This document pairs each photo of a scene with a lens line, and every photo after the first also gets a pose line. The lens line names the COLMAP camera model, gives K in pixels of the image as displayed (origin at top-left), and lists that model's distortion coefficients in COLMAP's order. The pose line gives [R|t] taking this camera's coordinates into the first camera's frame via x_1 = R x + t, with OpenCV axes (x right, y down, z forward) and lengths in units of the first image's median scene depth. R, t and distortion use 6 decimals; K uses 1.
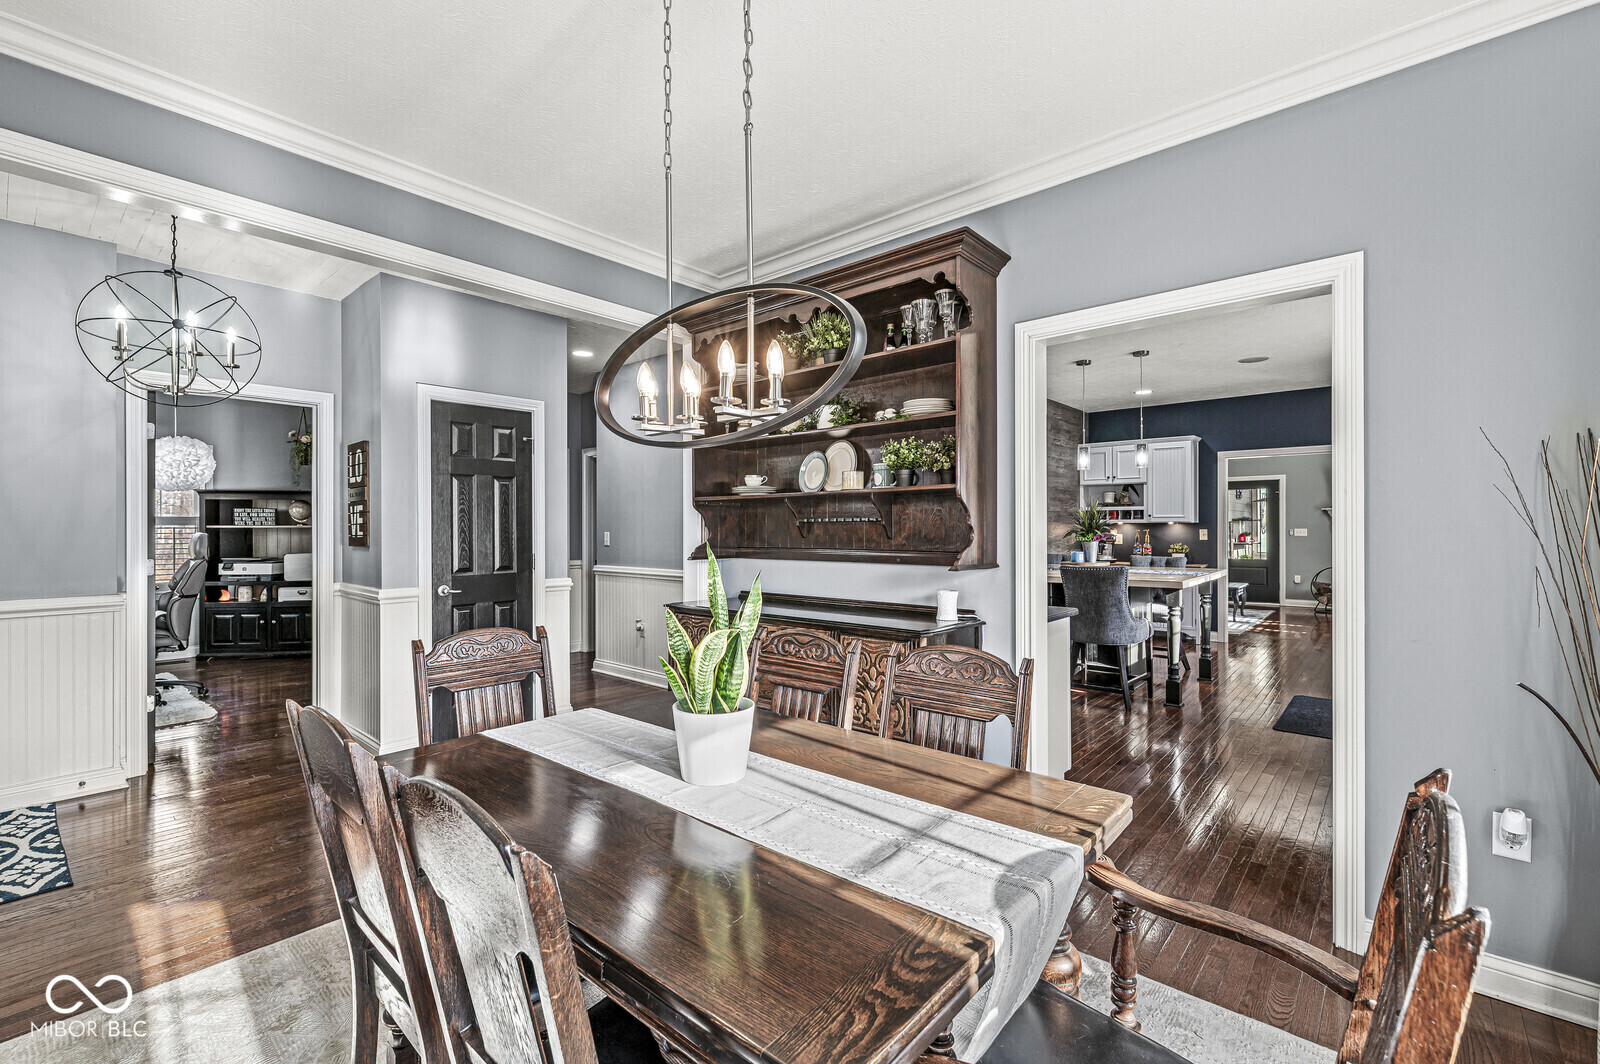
lens RADIAL K [[696.6, 0, 801.0], [0, 696.6, 529.1], [0, 0, 1]] dist [0.002894, 0.000185]
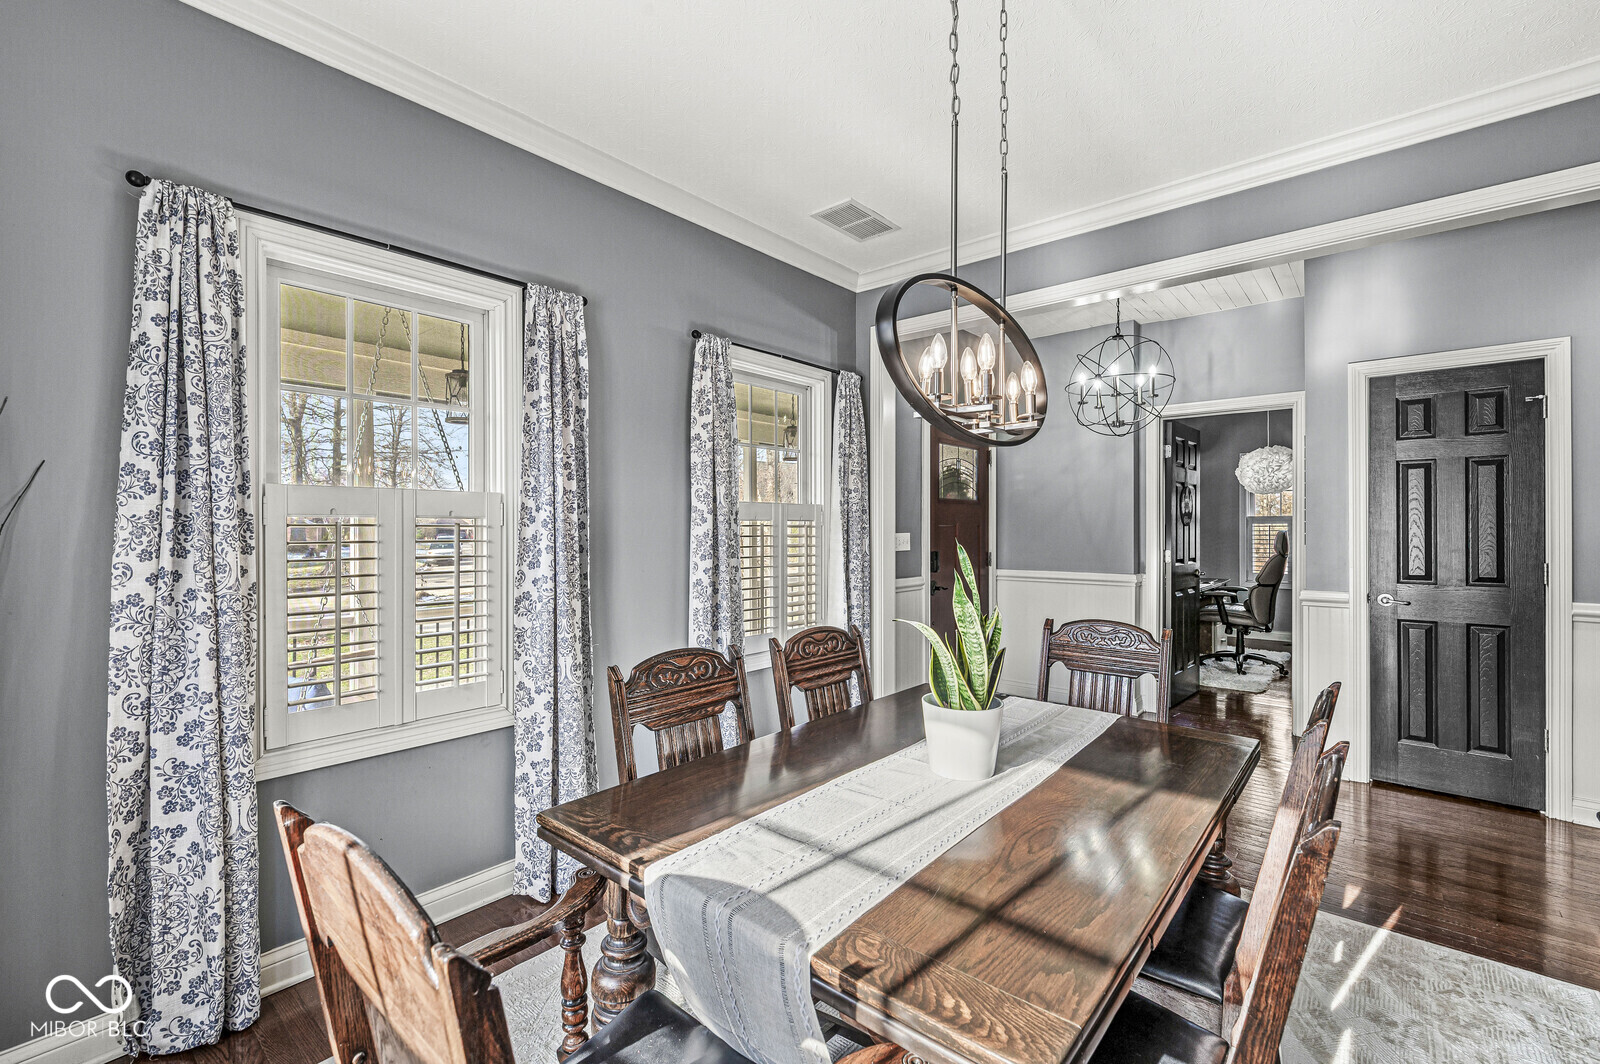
lens RADIAL K [[696.6, 0, 800.1], [0, 696.6, 527.4], [0, 0, 1]] dist [0.002894, 0.000185]
pose [[-0.006513, 0.001574, -0.999978, 0.744165], [0.000611, 0.999999, 0.001570, -0.002488], [0.999979, -0.000600, -0.006514, 0.643050]]
